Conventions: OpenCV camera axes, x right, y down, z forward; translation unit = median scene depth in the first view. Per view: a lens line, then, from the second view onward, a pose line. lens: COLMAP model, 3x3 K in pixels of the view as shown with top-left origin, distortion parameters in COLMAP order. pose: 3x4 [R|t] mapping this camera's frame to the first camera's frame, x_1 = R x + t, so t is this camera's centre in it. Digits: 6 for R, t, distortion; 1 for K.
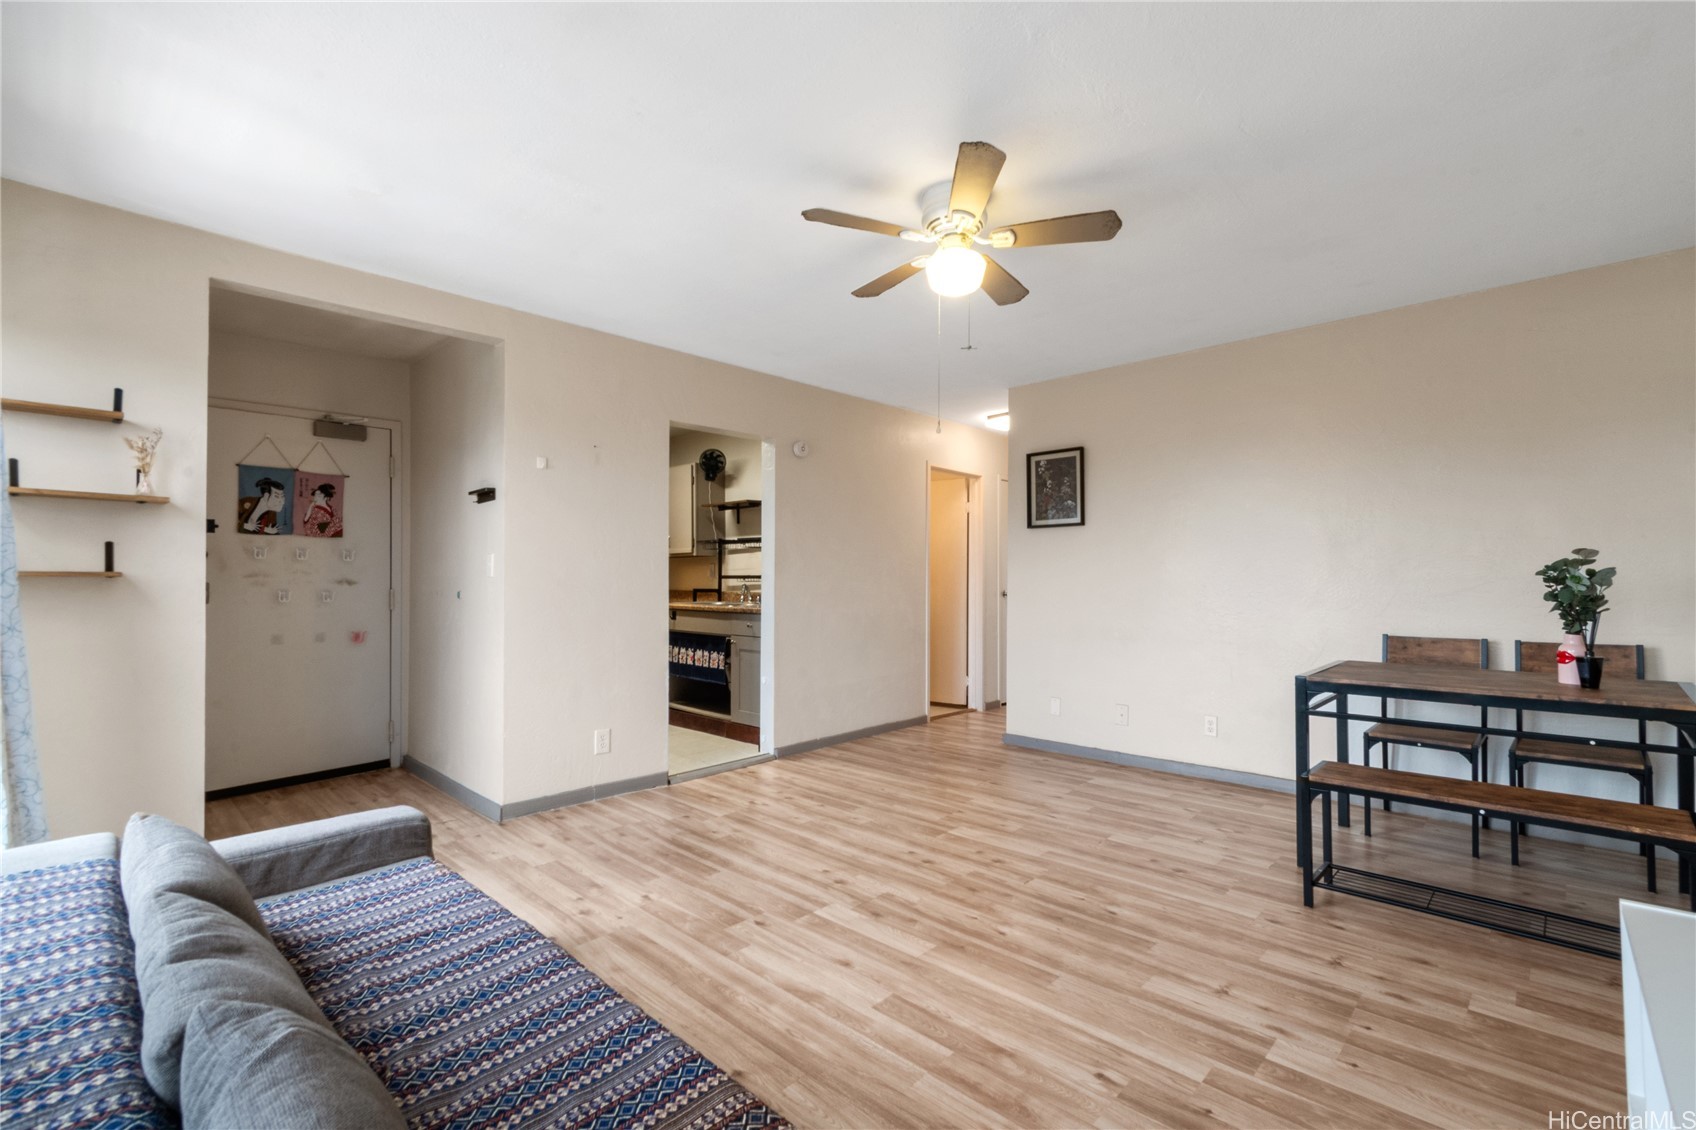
lens RADIAL K [[747.5, 0, 875.9], [0, 747.5, 571.5], [0, 0, 1]] dist [0.003981, 0.000205]
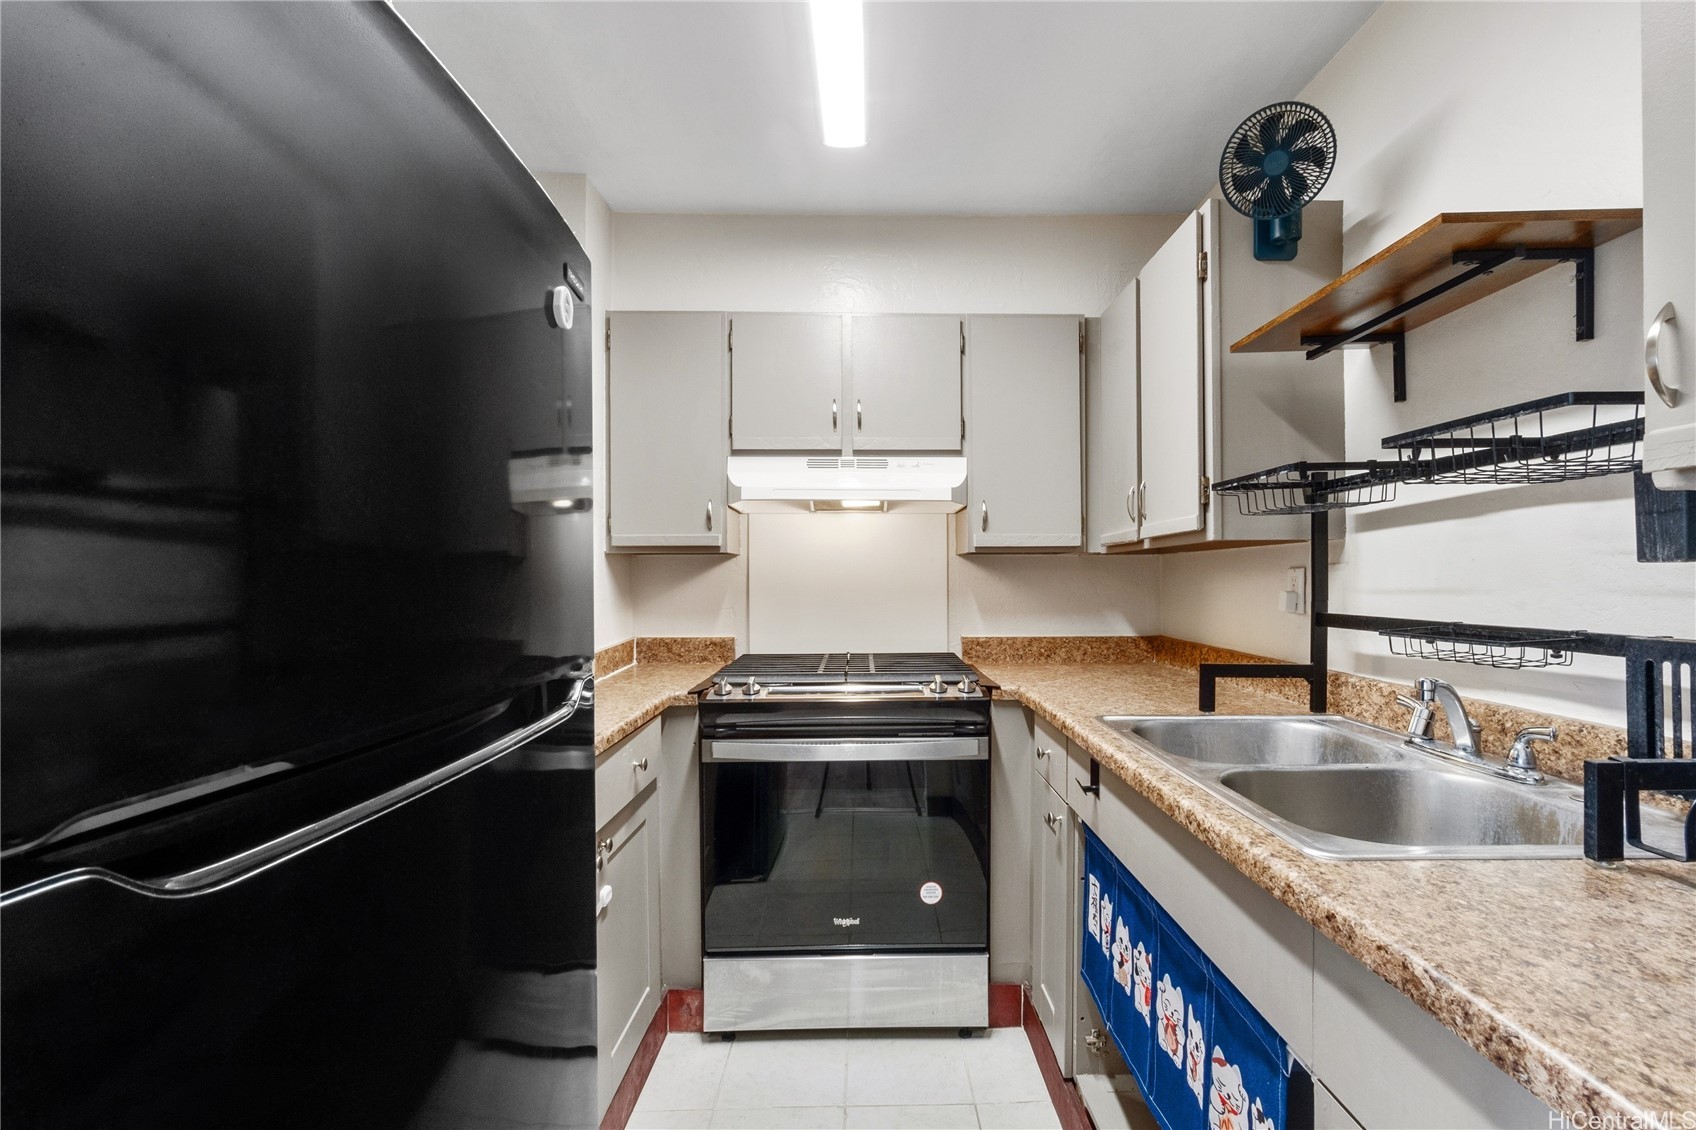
lens RADIAL K [[784.3, 0, 875.1], [0, 784.3, 569.1], [0, 0, 1]] dist [0.009986, -0.000926]
pose [[0.692388, -0.009190, -0.721466, -0.241642], [0.013286, 0.999912, 0.000013, -0.025436], [0.721403, -0.009594, 0.692449, 1.433624]]
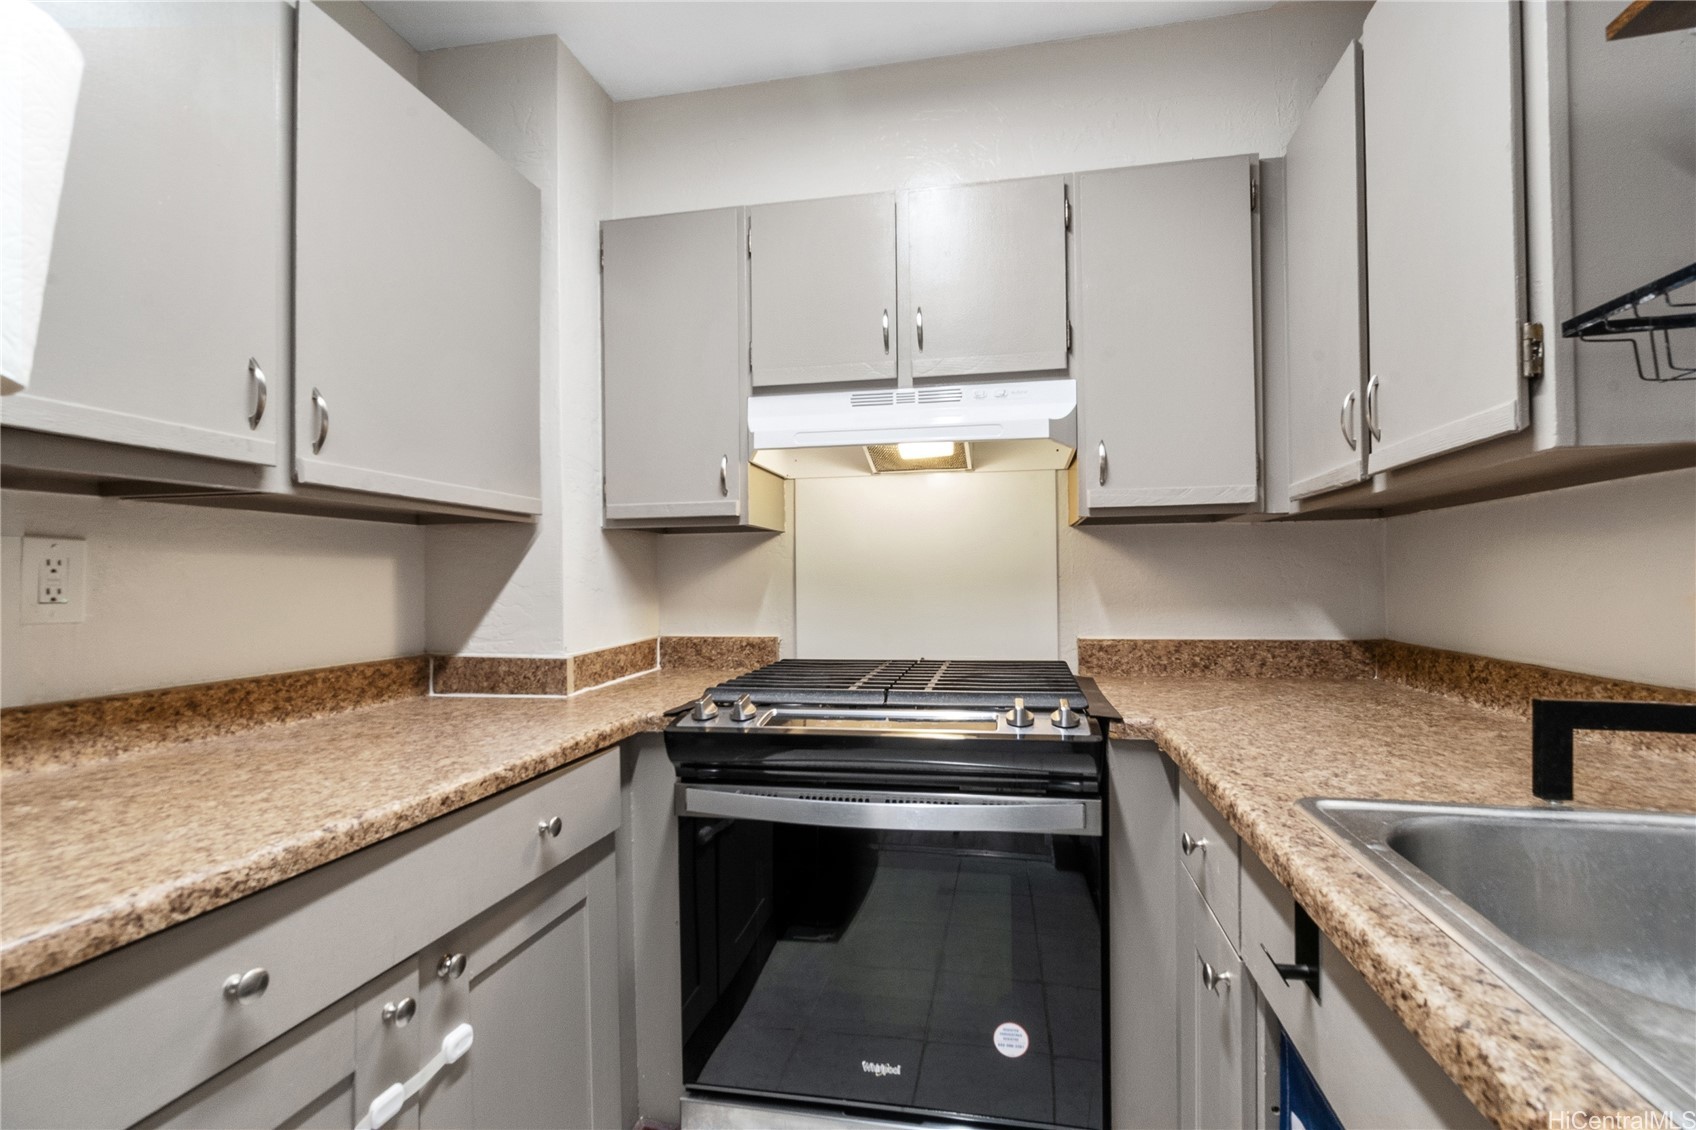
lens RADIAL K [[747.5, 0, 875.9], [0, 747.5, 571.5], [0, 0, 1]] dist [0.003981, 0.000205]
pose [[0.531853, -0.016421, -0.846678, -0.387950], [0.022818, 0.999727, -0.005055, -0.002550], [0.846529, -0.016631, 0.532082, 1.660311]]
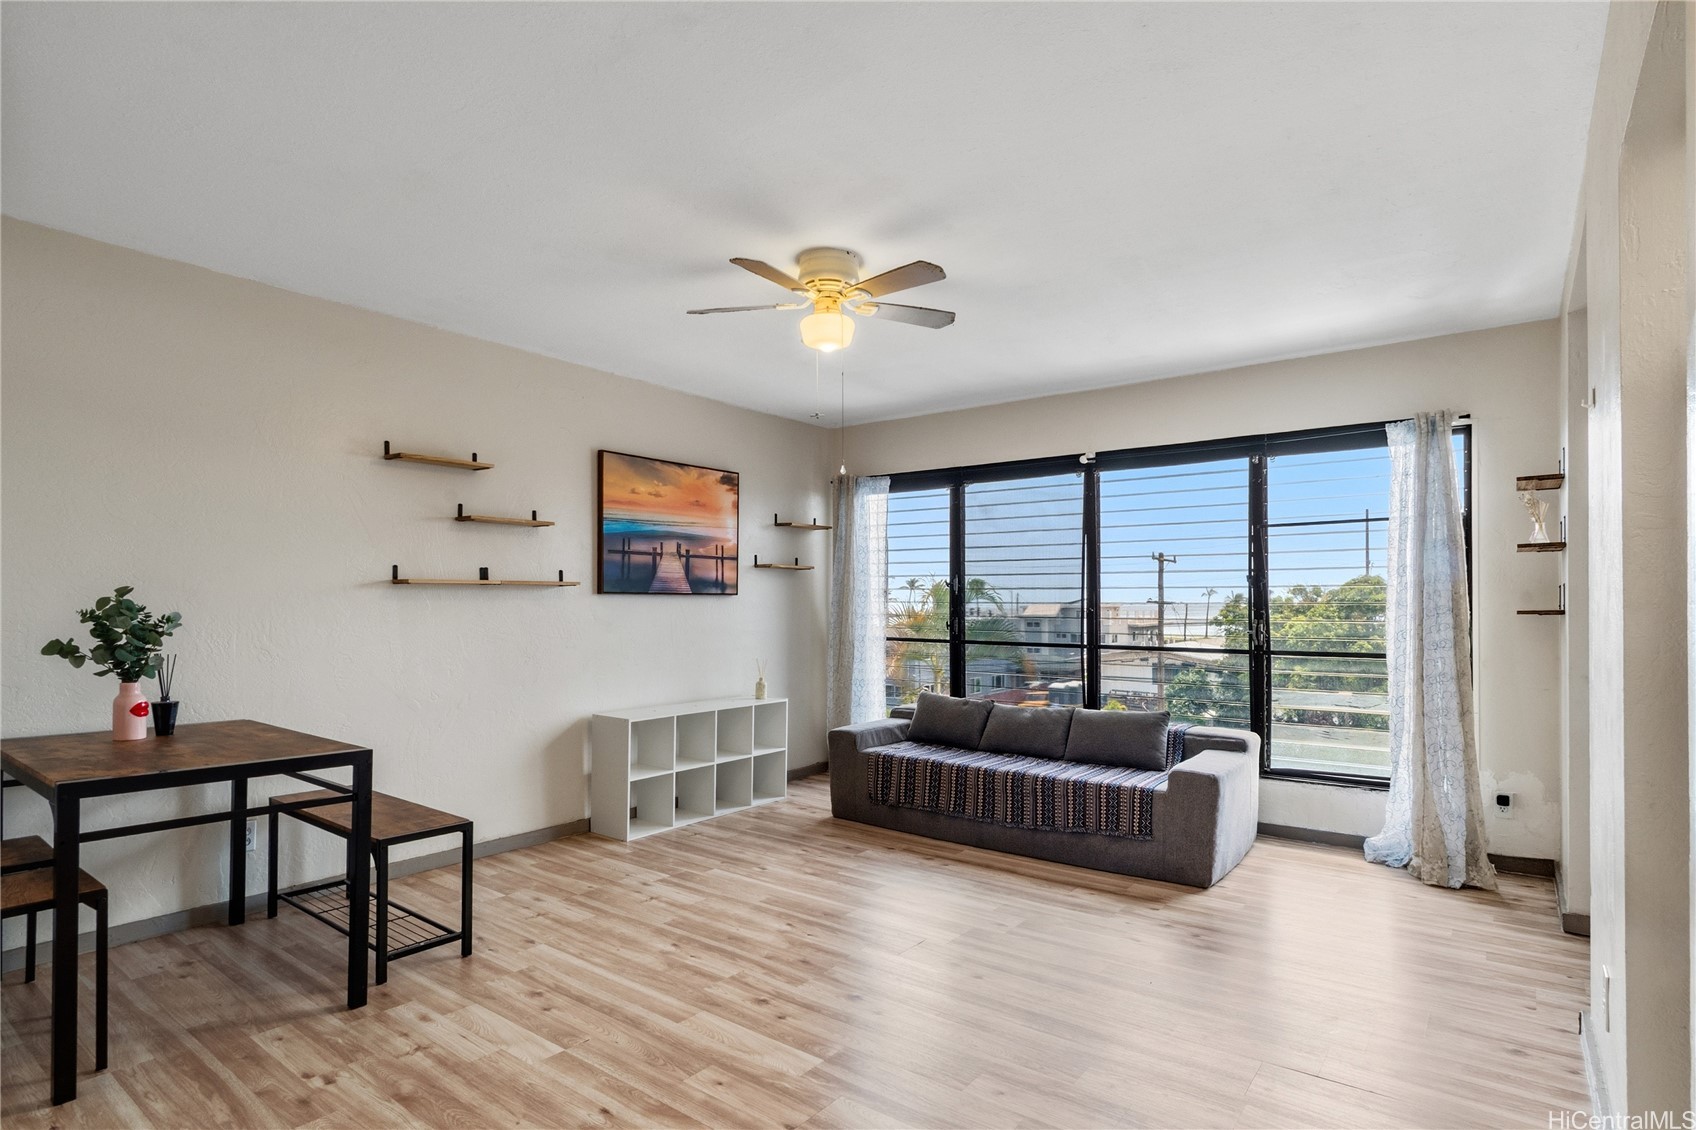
lens RADIAL K [[862.0, 0, 879.2], [0, 862.0, 600.1], [0, 0, 1]] dist [-0.001857, -0.000698]
pose [[-0.993706, 0.001301, -0.112016, 0.140860], [0.003593, 0.999788, -0.020260, 0.004435], [0.111965, -0.020535, -0.993500, 1.860195]]
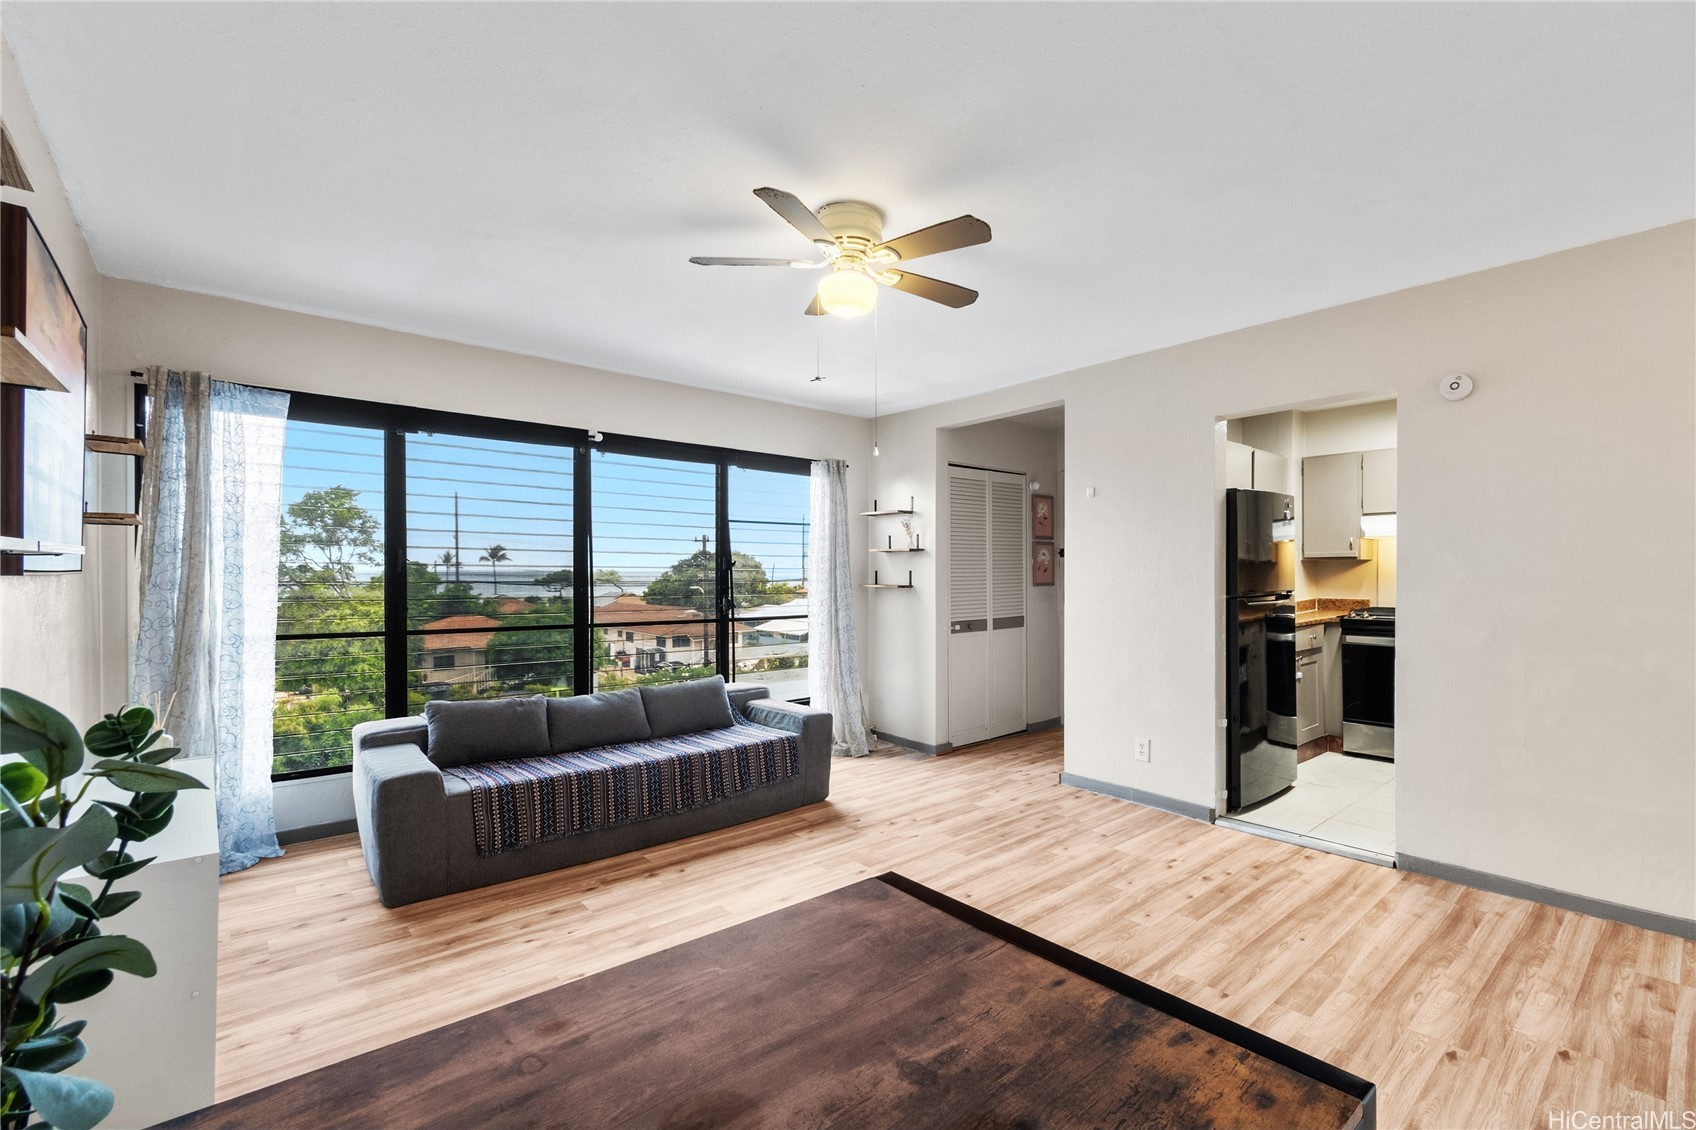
lens RADIAL K [[735.3, 0, 868.8], [0, 735.3, 572.2], [0, 0, 1]] dist [-0.000676, -0.000269]
pose [[-0.111604, -0.001258, -0.993752, 0.884250], [0.015902, 0.999869, -0.003051, -0.028407], [0.993625, -0.016143, -0.111570, 0.944279]]
